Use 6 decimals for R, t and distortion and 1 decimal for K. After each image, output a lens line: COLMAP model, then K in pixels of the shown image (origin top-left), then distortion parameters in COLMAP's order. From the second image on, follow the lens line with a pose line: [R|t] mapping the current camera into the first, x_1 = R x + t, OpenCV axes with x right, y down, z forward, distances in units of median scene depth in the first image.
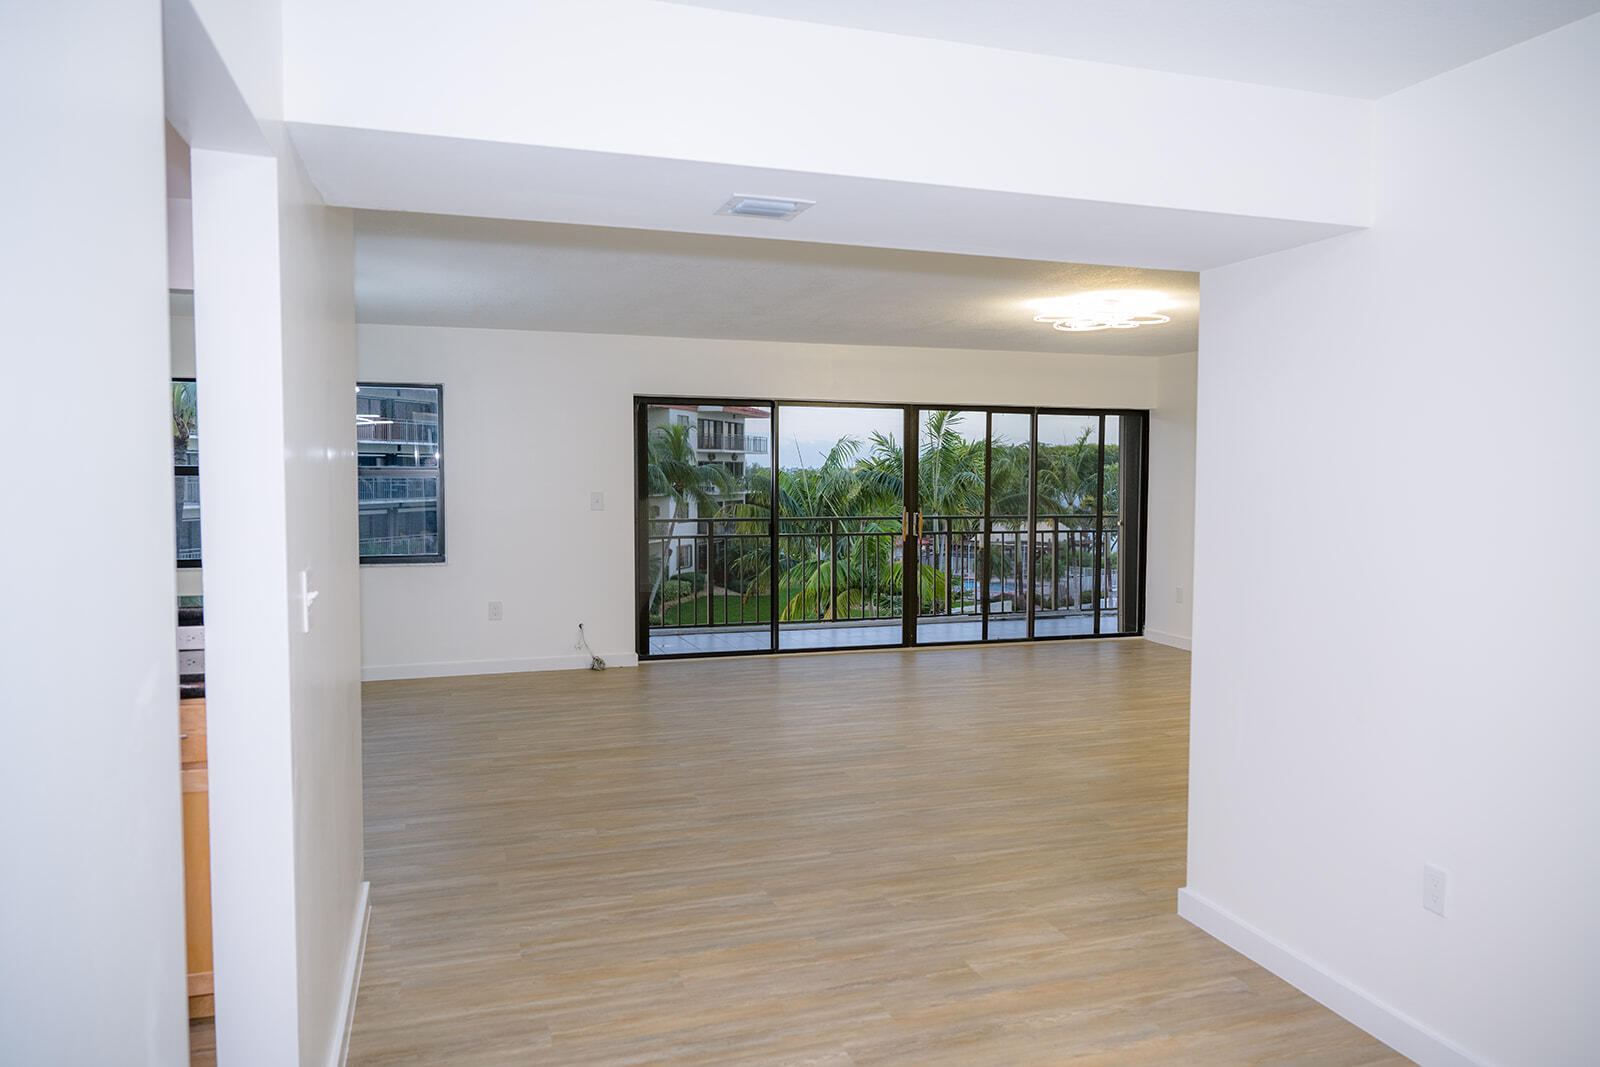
lens RADIAL K [[1107.3, 0, 836.3], [0, 1107.3, 537.8], [0, 0, 1]] dist [-0.000624, -0.000273]
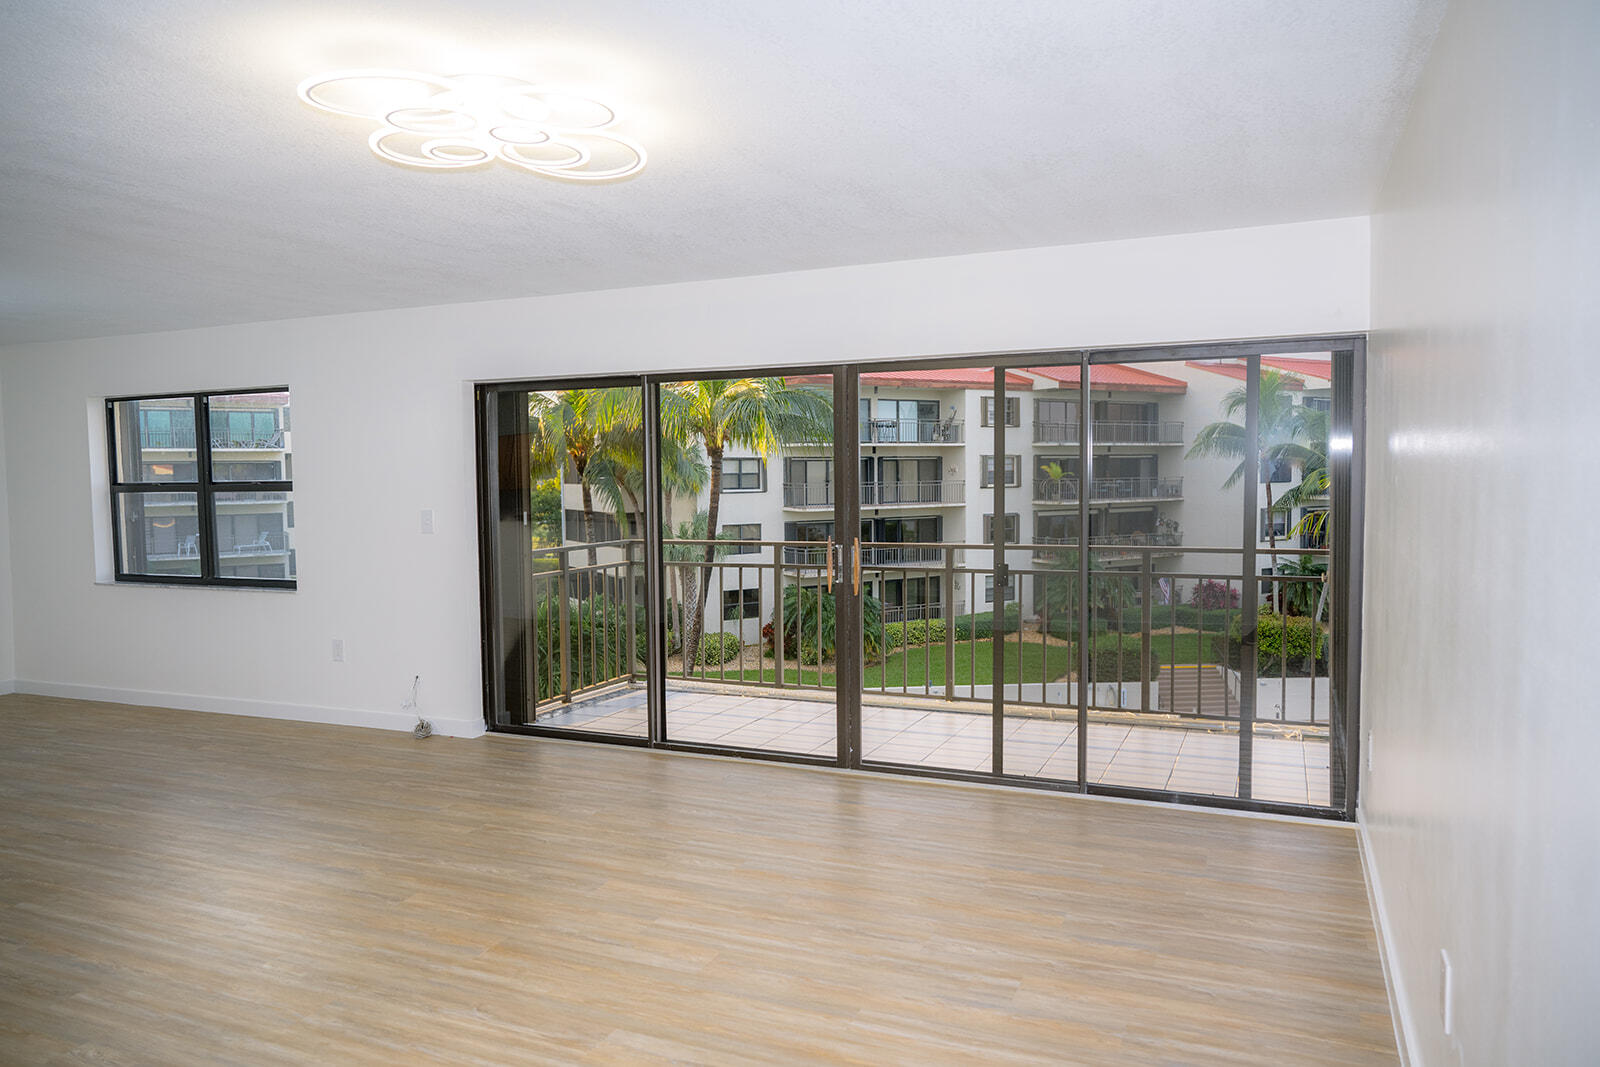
lens RADIAL K [[1073.2, 0, 760.0], [0, 1073.2, 545.3], [0, 0, 1]] dist [0.000158, -0.002619]
pose [[0.729334, 0.031132, -0.683449, 0.472546], [-0.024793, 0.999511, 0.019072, -0.036178], [0.683708, 0.003035, 0.729749, 0.607683]]
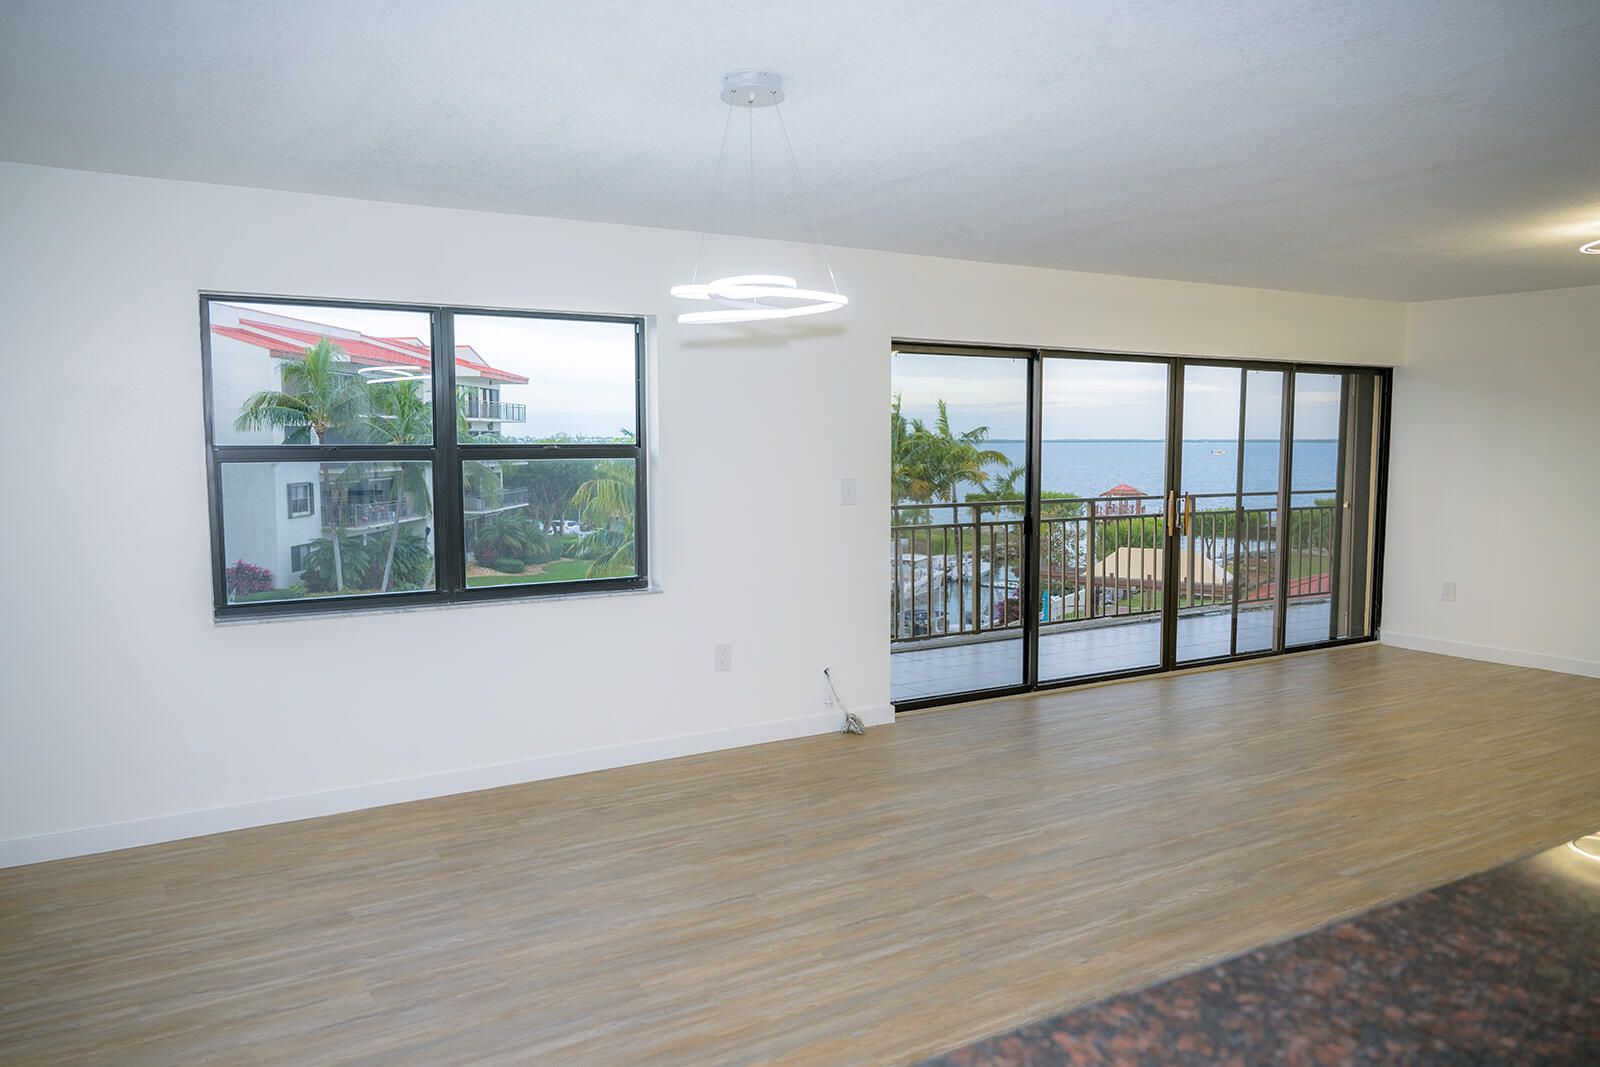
lens RADIAL K [[1133.0, 0, 794.4], [0, 1133.0, 537.2], [0, 0, 1]] dist [0.001189, -0.001210]
pose [[0.981042, -0.023393, 0.192380, -0.384233], [0.018424, 0.999450, 0.027578, -0.024324], [-0.192919, -0.023511, 0.980933, 0.307809]]
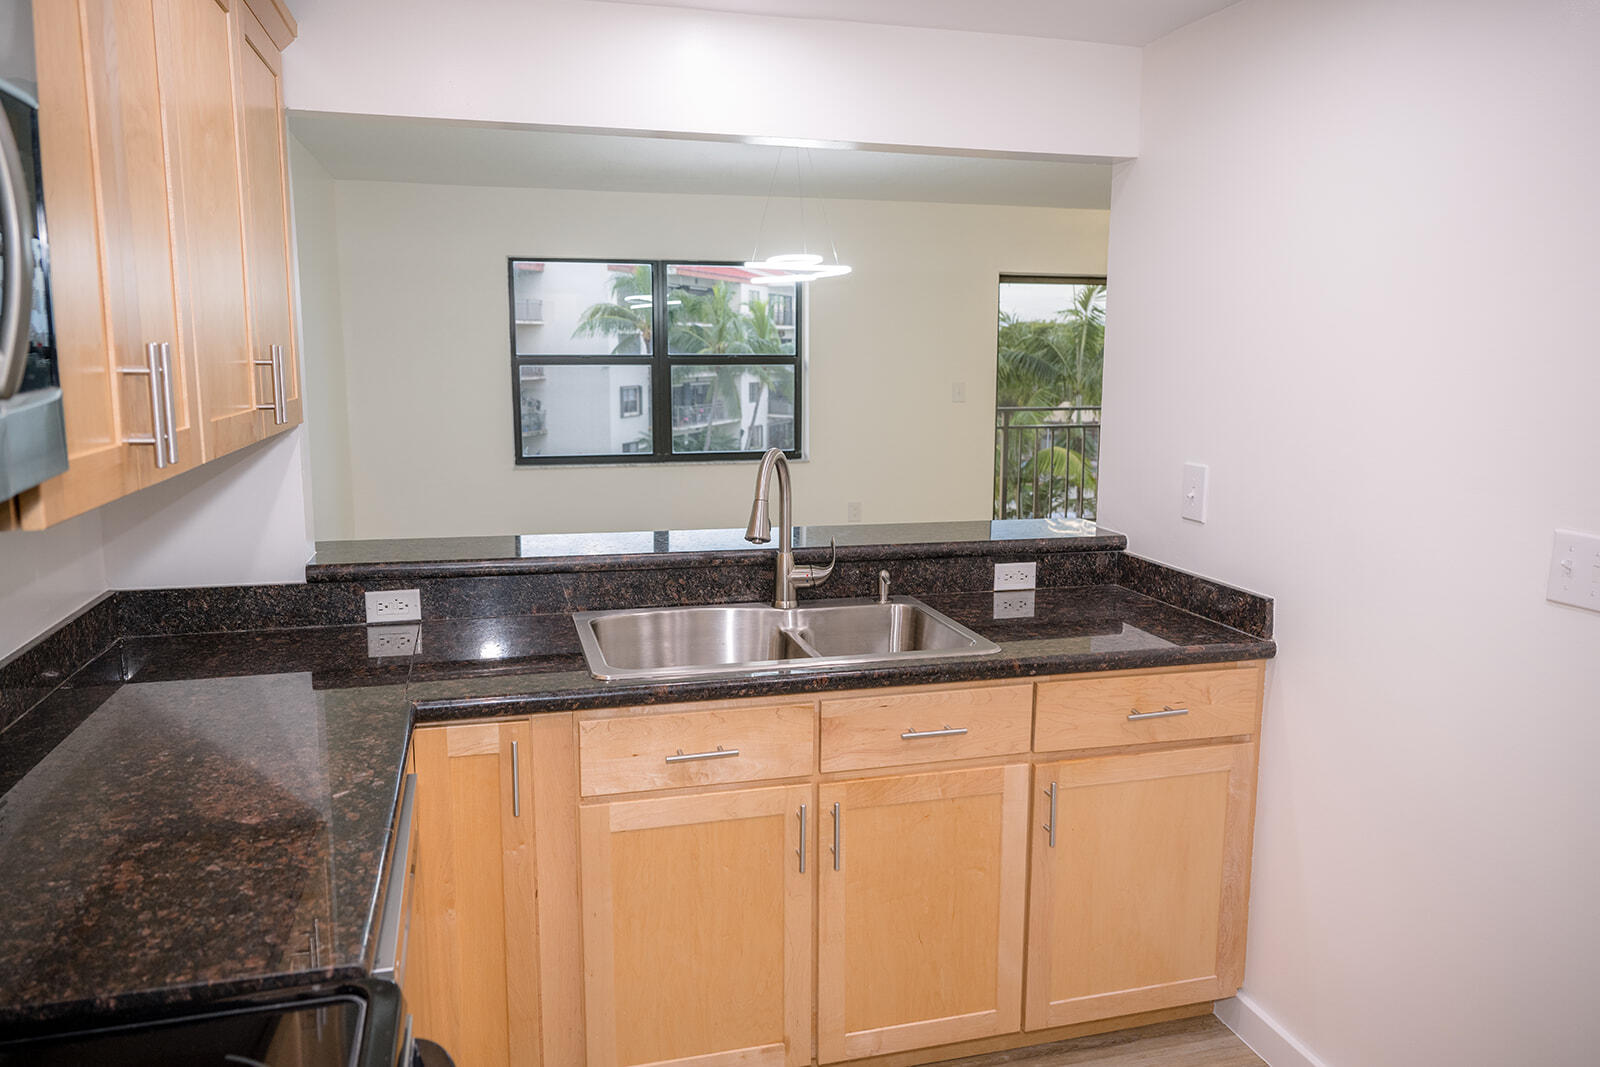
lens RADIAL K [[1134.8, 0, 802.5], [0, 1134.8, 521.2], [0, 0, 1]] dist [-0.000354, -0.000503]
pose [[0.997333, 0.009249, -0.072395, -0.274445], [-0.002597, 0.995806, 0.091453, -0.012050], [0.072937, -0.091021, 0.993174, 0.054984]]
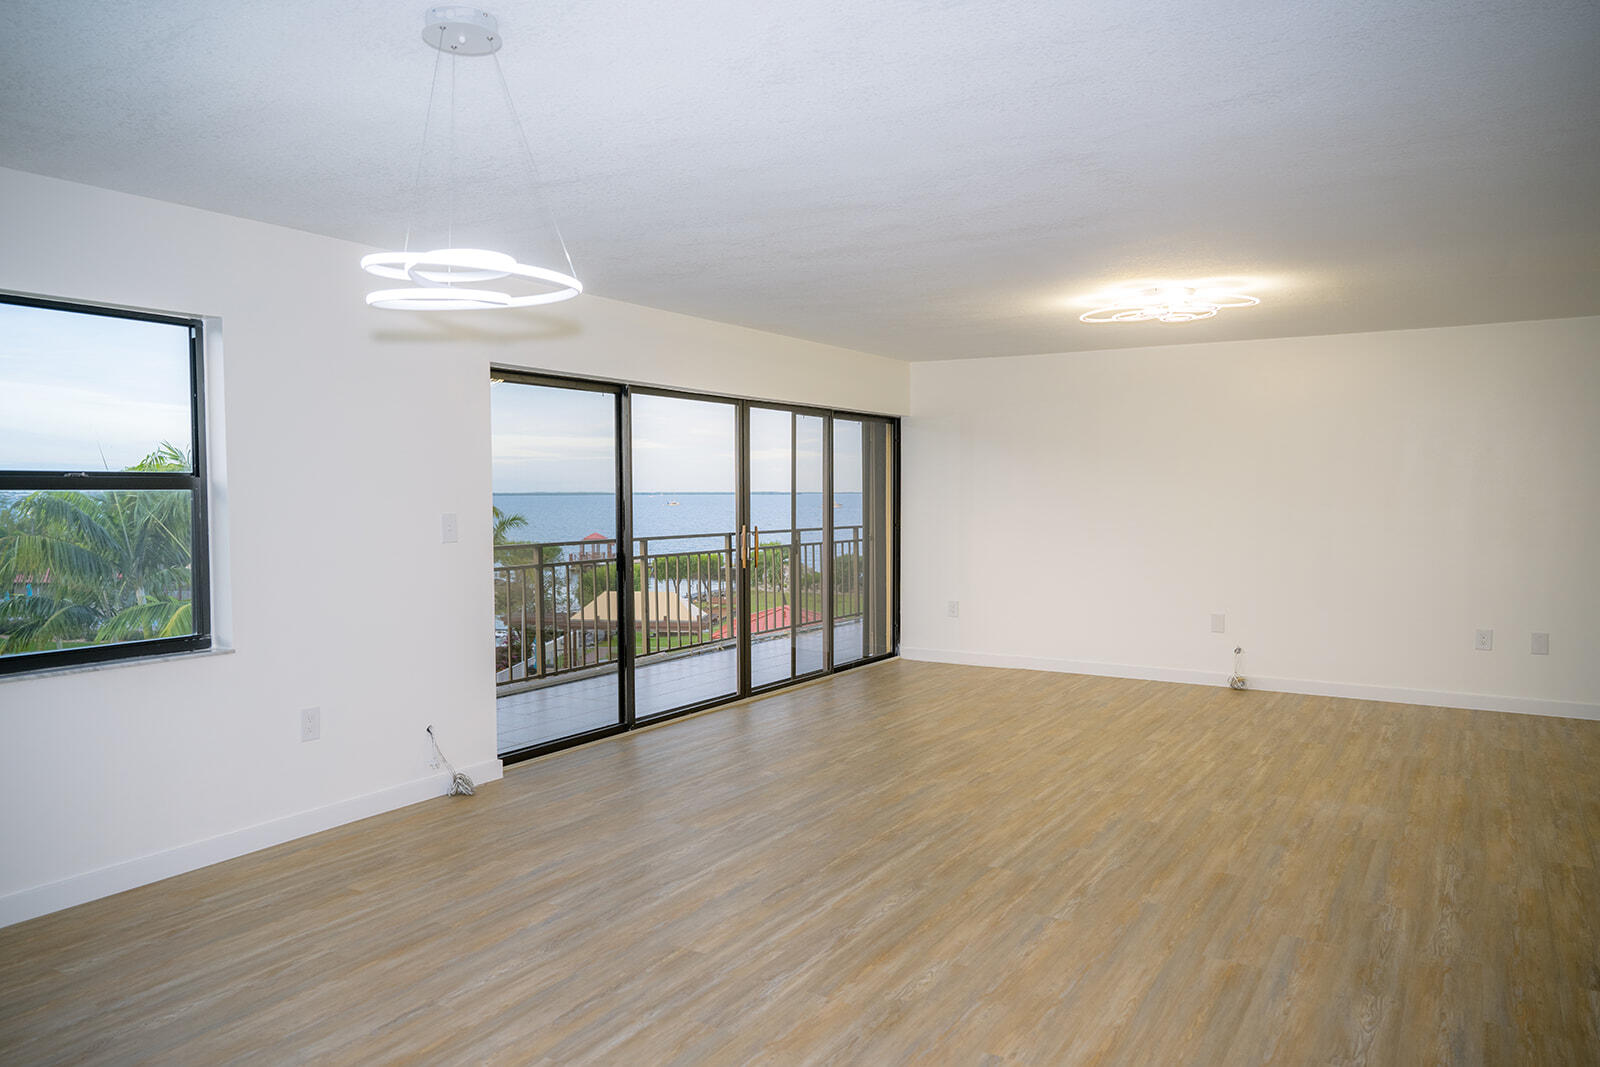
lens RADIAL K [[1084.4, 0, 792.7], [0, 1084.4, 534.8], [0, 0, 1]] dist [0.001860, -0.001901]
pose [[0.790598, -0.033140, 0.611438, -0.436772], [0.045140, 0.998972, -0.004222, -0.017415], [-0.610670, 0.030939, 0.791281, 0.389588]]
